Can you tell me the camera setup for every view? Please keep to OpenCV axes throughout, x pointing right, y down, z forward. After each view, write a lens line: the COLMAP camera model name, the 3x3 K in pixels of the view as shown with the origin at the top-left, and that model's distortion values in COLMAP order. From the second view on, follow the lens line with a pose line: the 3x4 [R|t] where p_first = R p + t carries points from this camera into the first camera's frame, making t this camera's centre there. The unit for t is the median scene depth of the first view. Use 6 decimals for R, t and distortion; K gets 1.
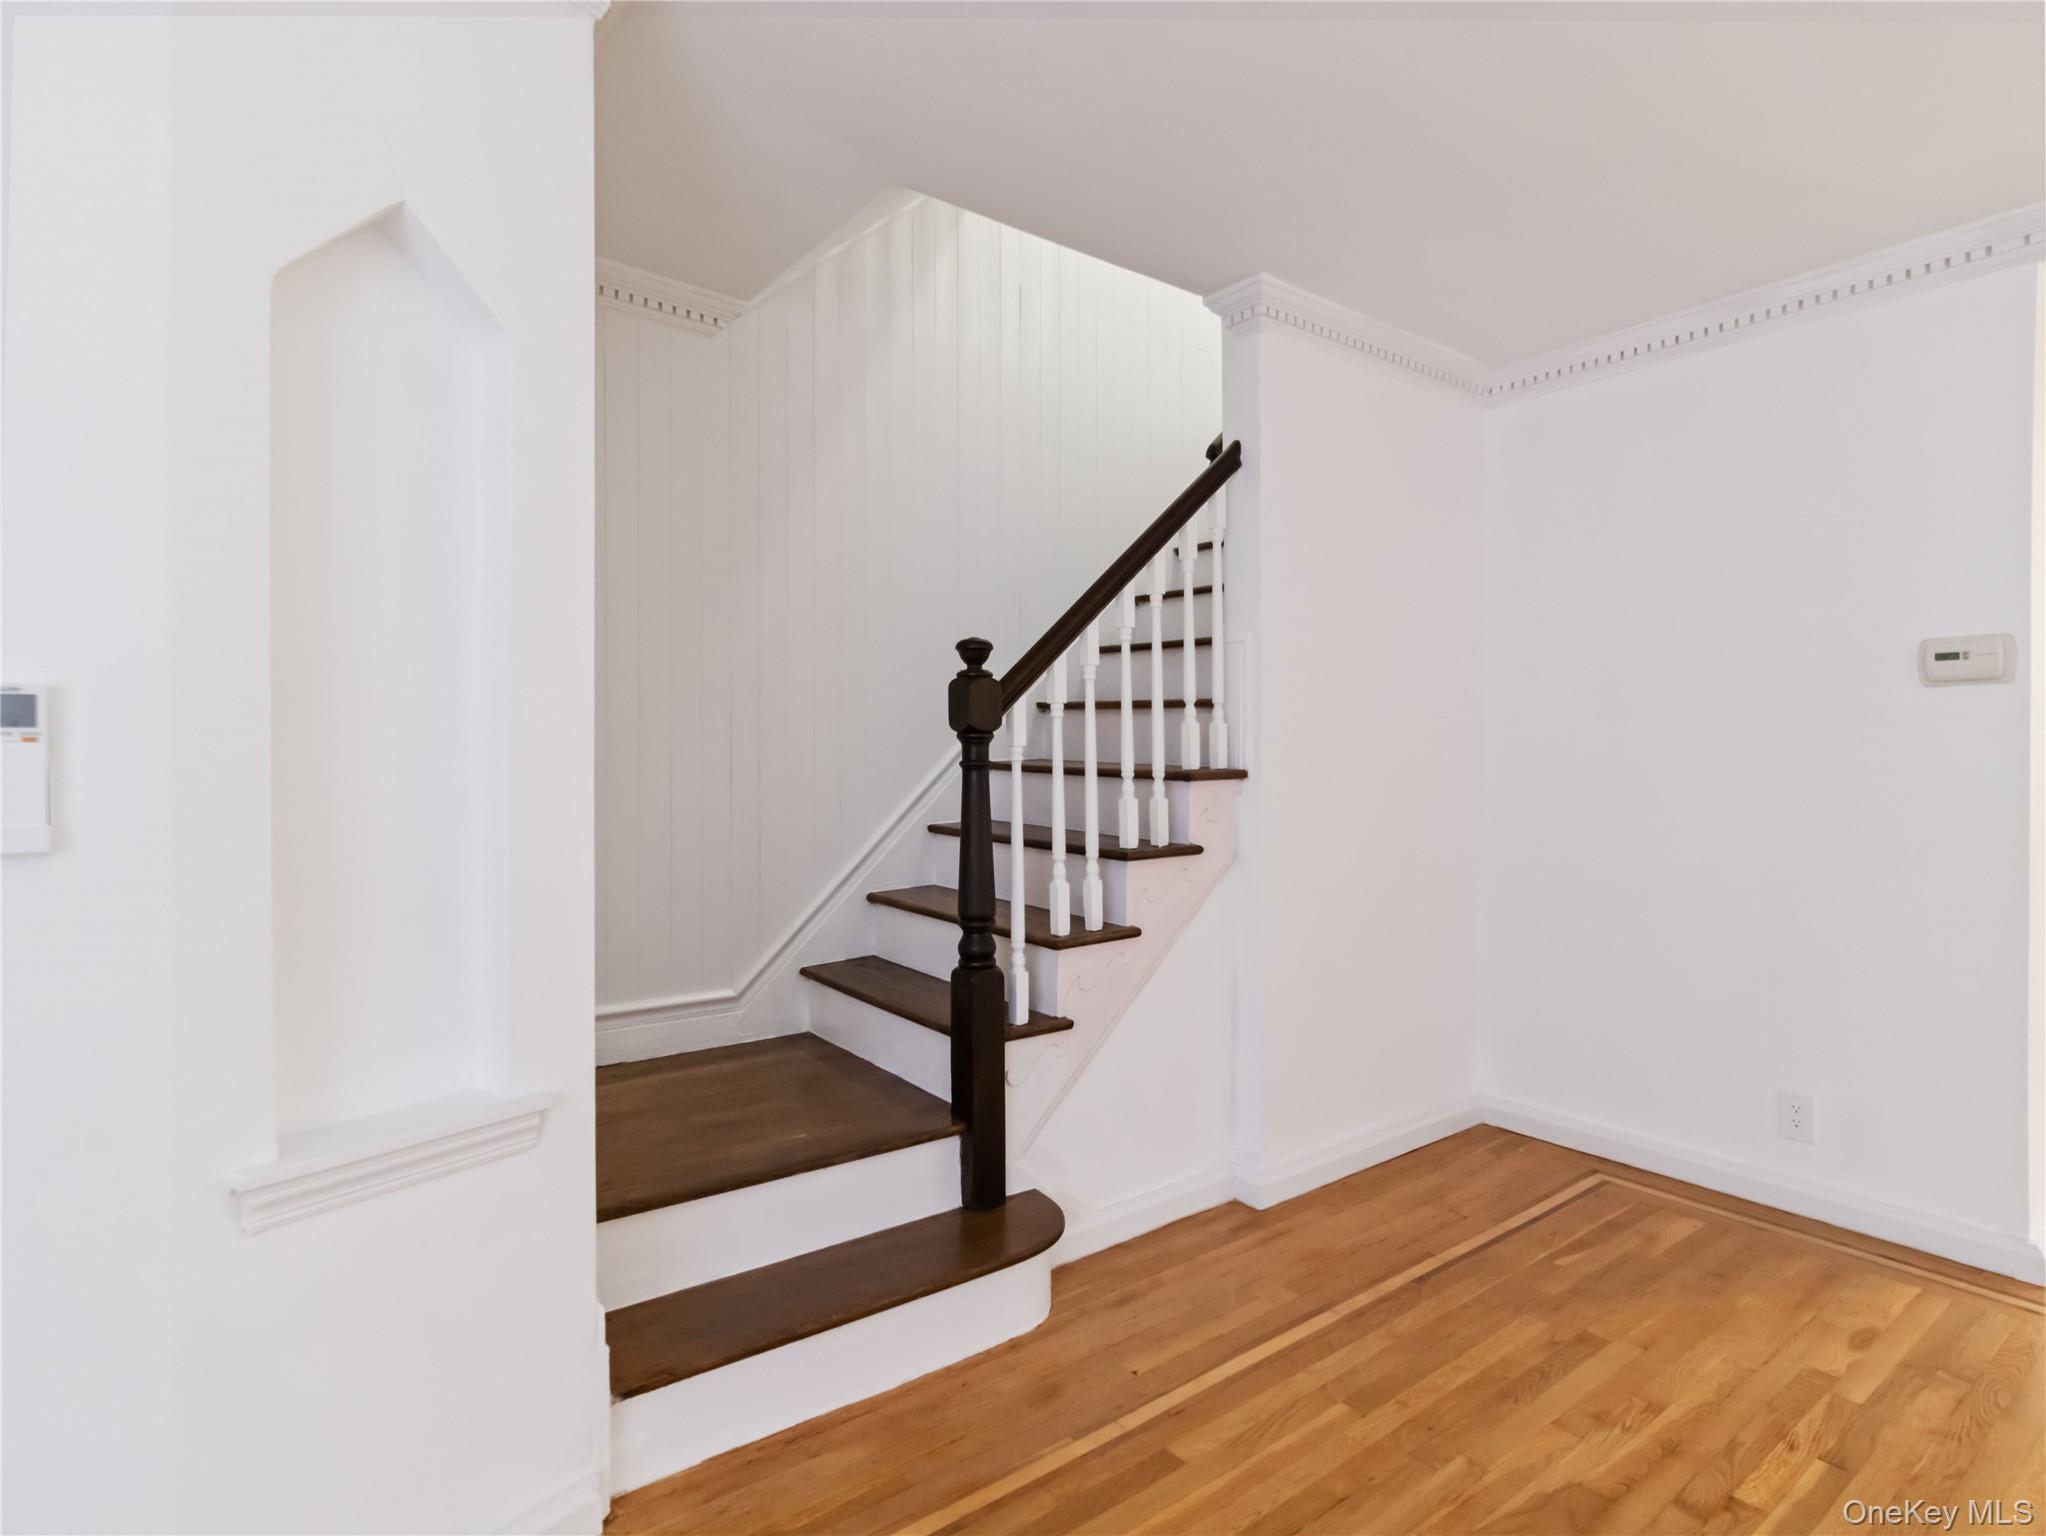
lens RADIAL K [[1079.3, 0, 1045.1], [0, 1079.3, 743.8], [0, 0, 1]] dist [0.005838, -0.000599]
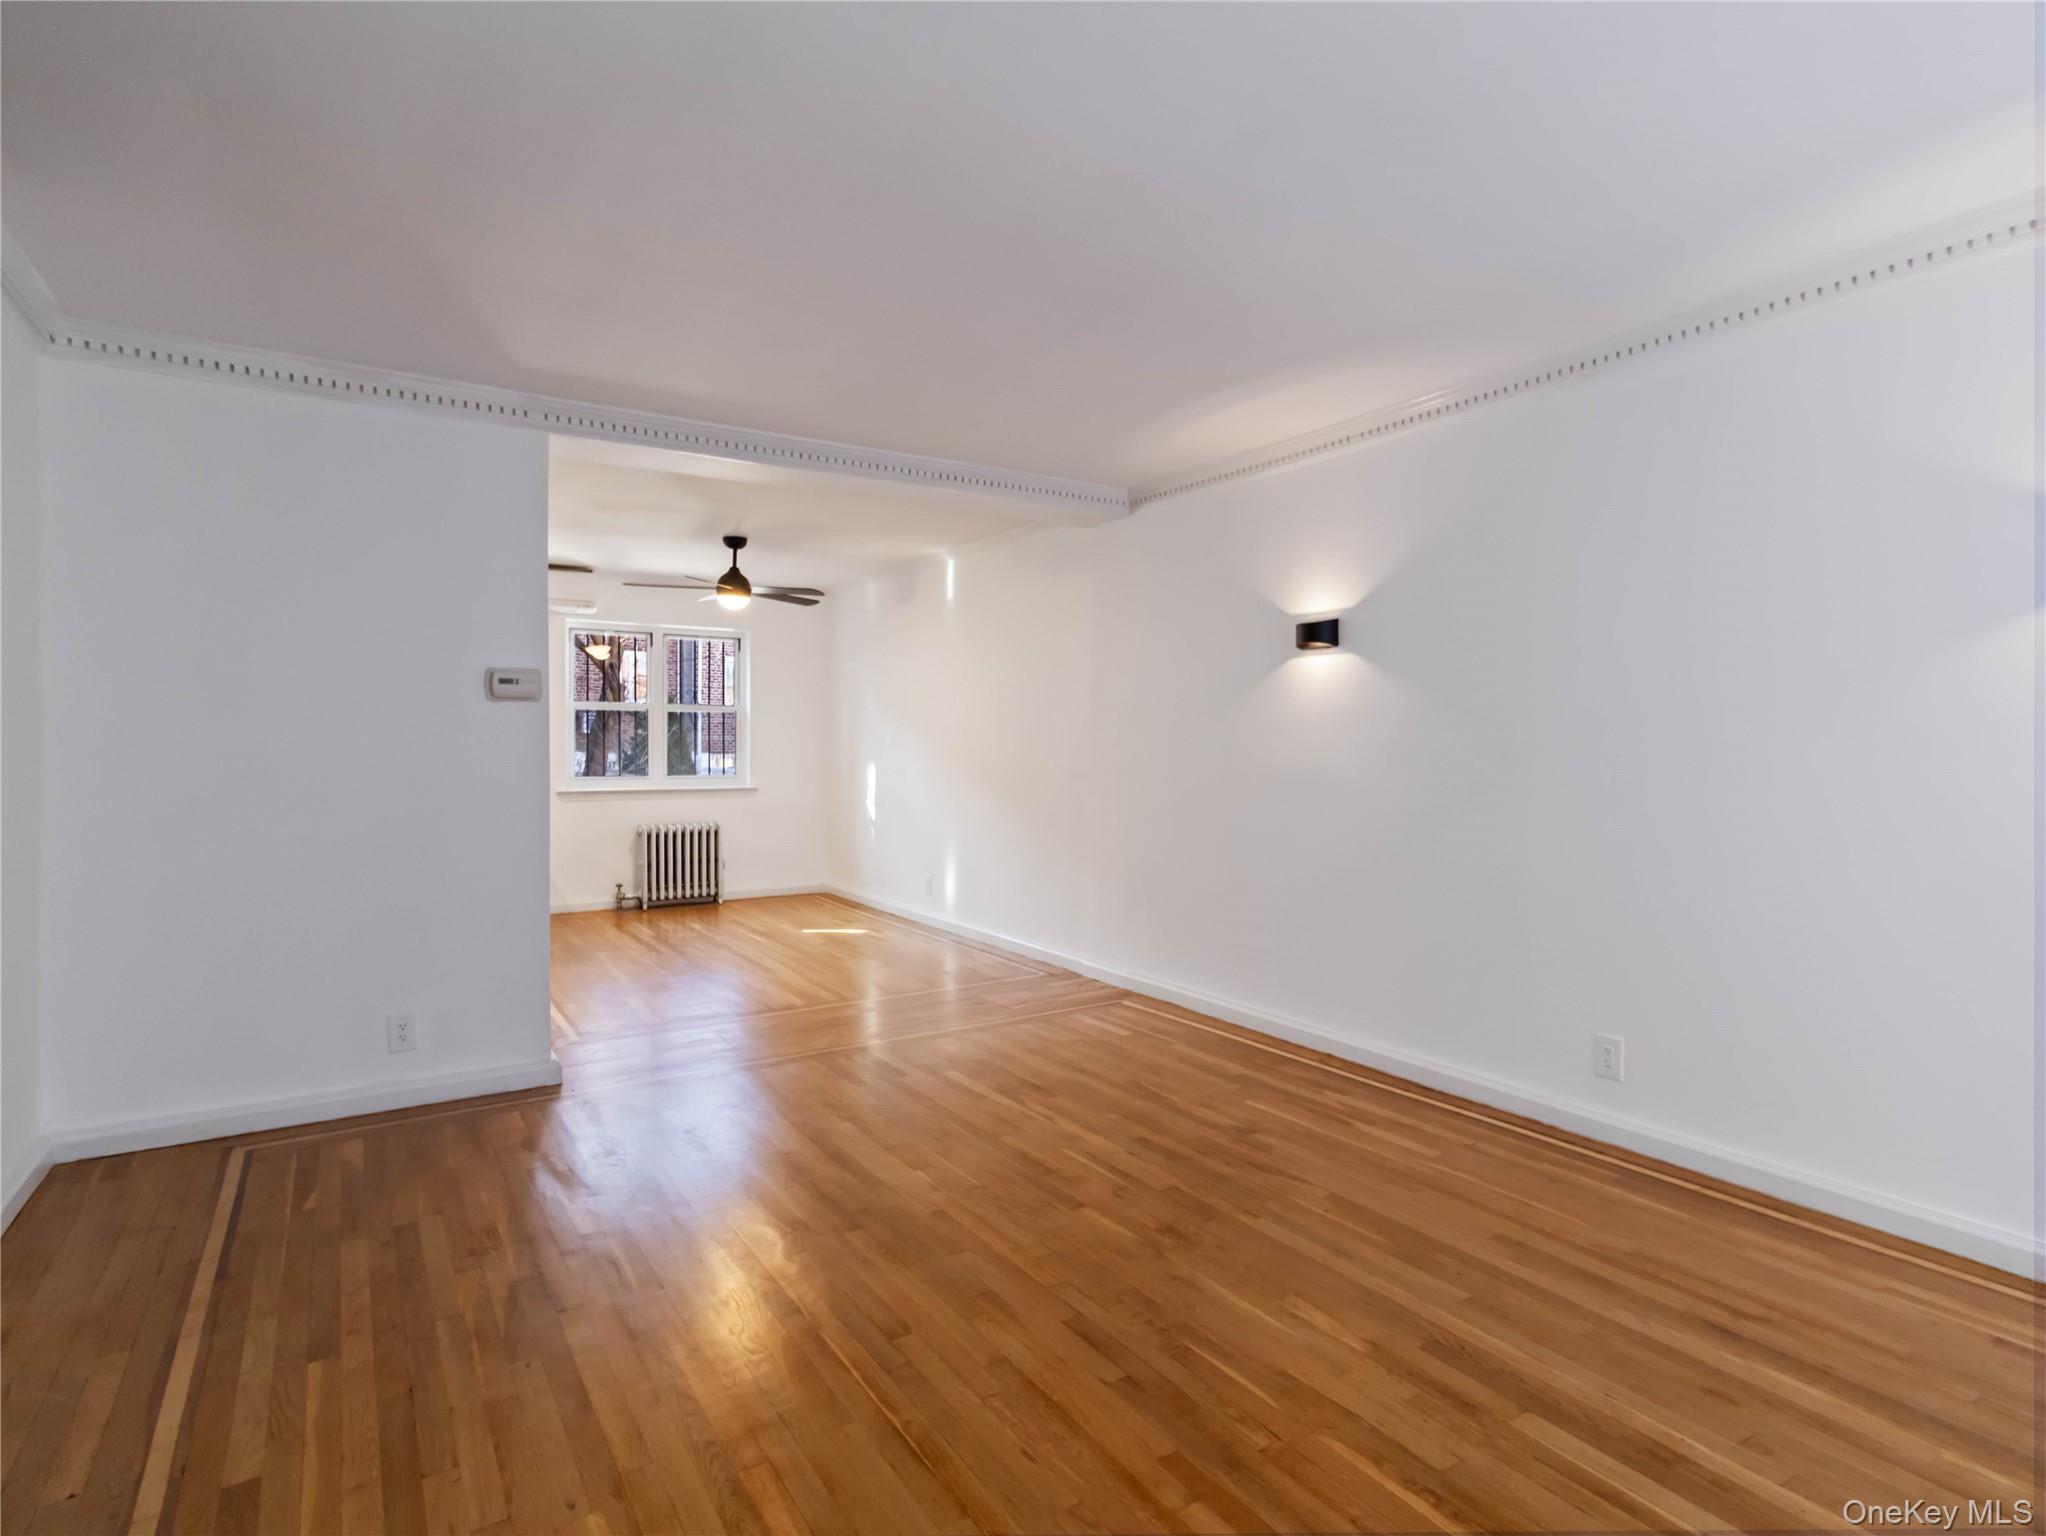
lens RADIAL K [[1079.3, 0, 1043.4], [0, 1079.3, 748.6], [0, 0, 1]] dist [0.005838, -0.000599]
pose [[0.089823, -0.005160, 0.995944, -0.610352], [-0.005697, 0.999968, 0.005695, -0.002409], [-0.995941, -0.006185, 0.089790, 0.164679]]
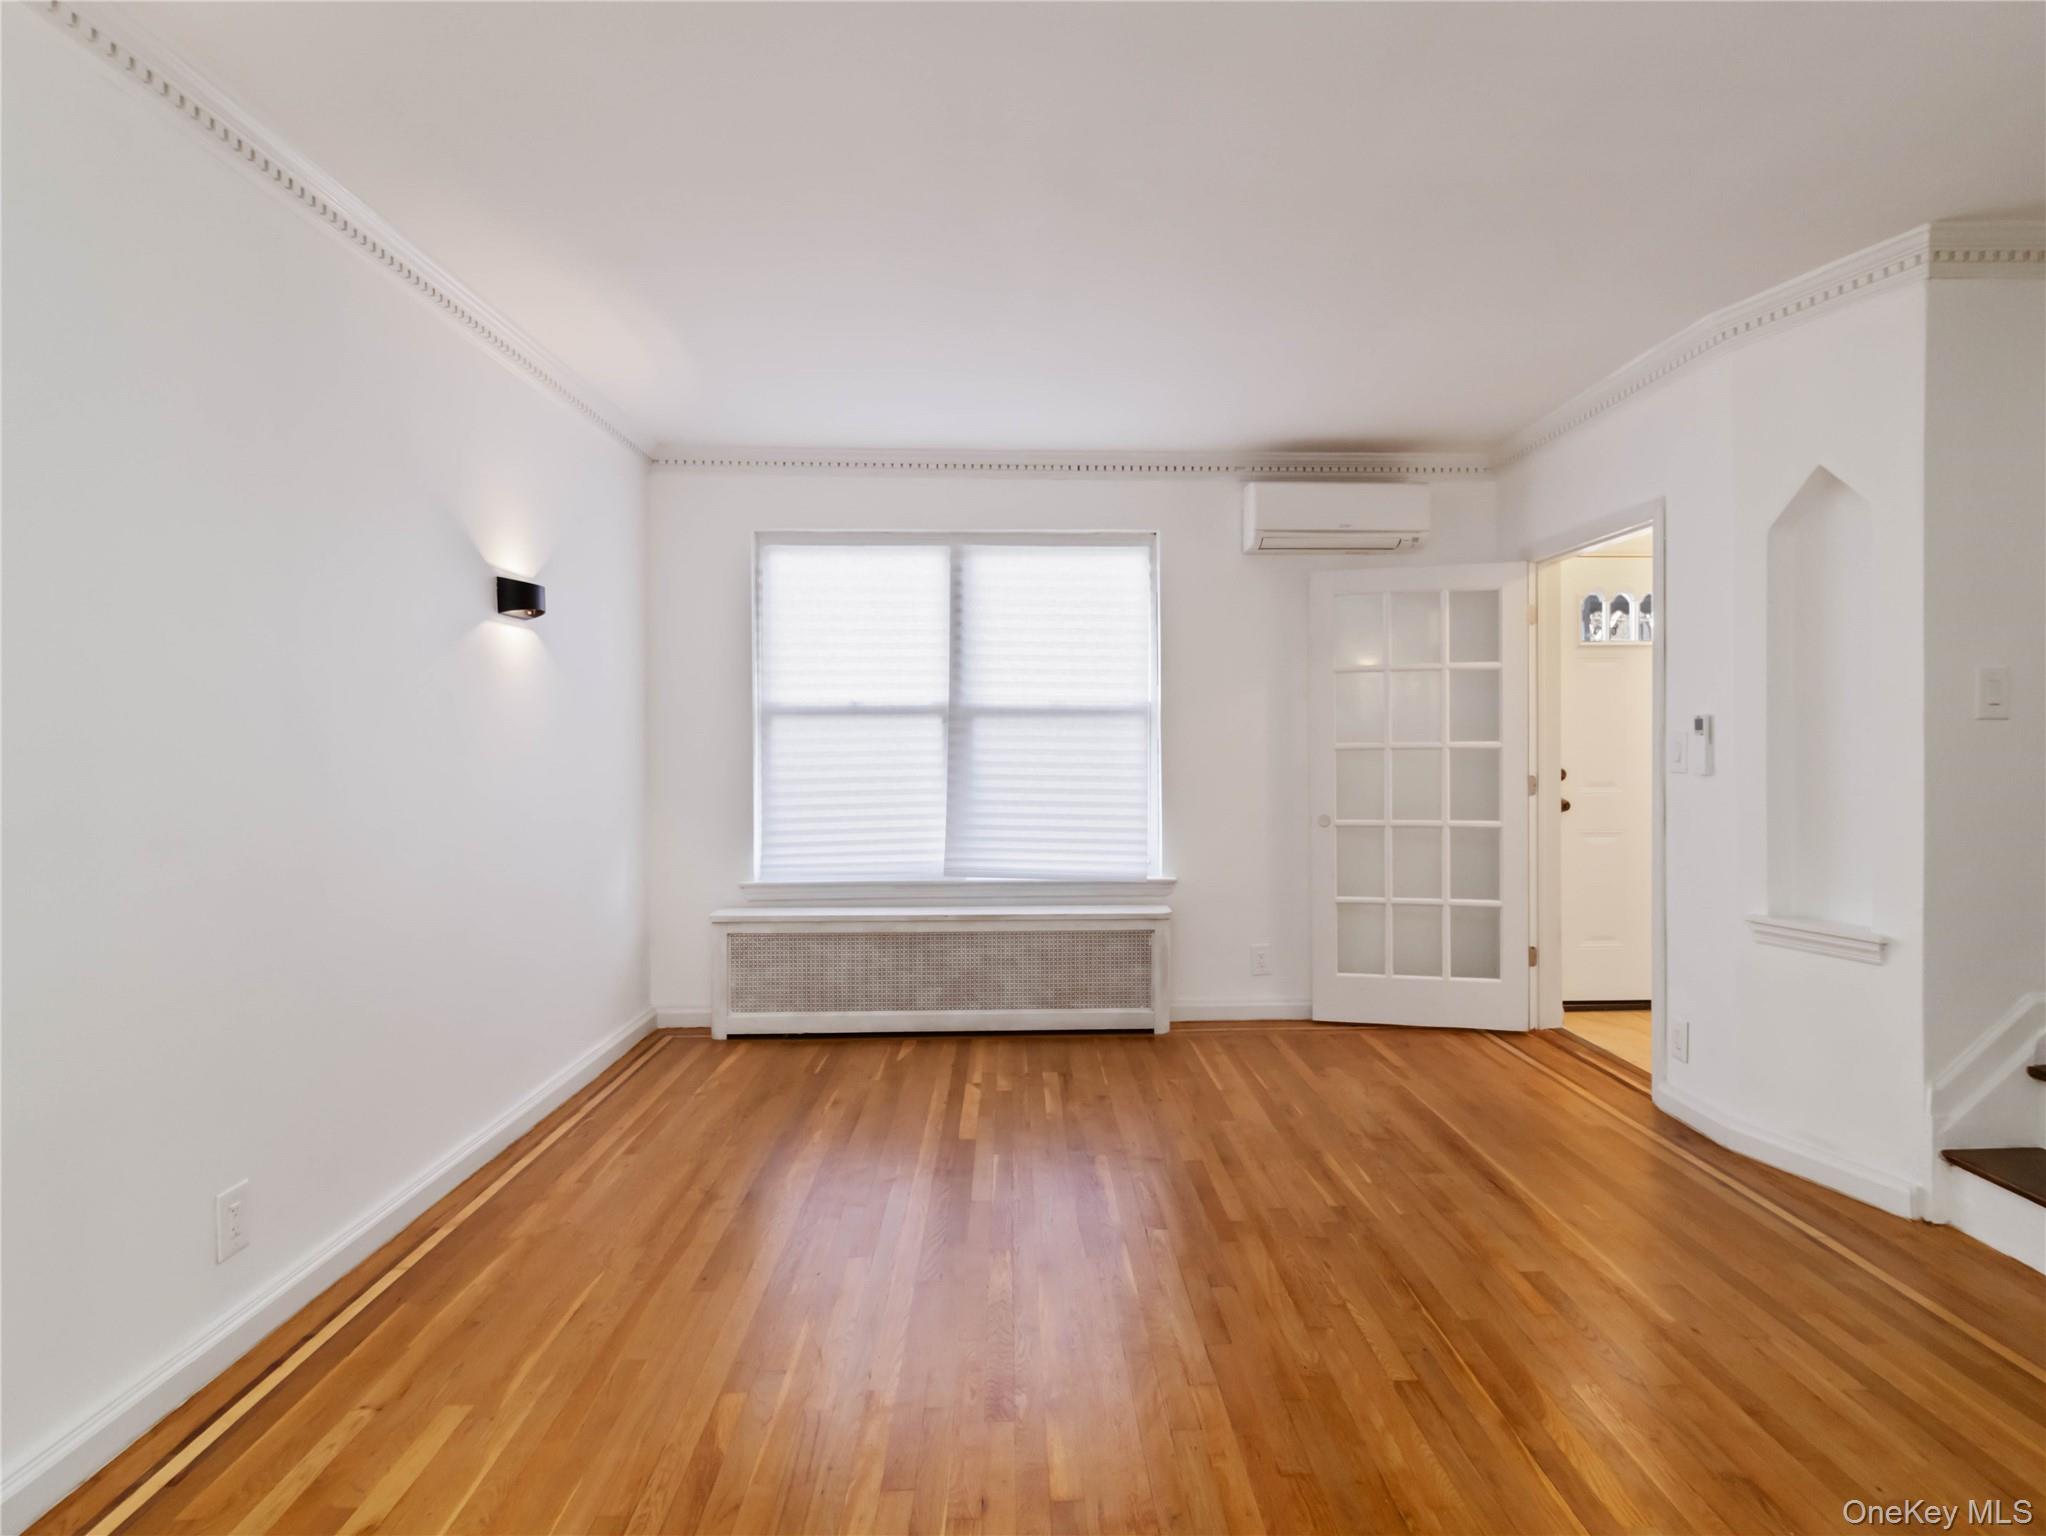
lens RADIAL K [[1079.3, 0, 1053.2], [0, 1079.3, 764.0], [0, 0, 1]] dist [0.005838, -0.000599]
pose [[-0.591074, 0.015612, -0.806466, 1.163305], [0.008196, 0.999877, 0.013349, 0.010338], [0.806575, 0.001280, -0.591130, 0.649347]]
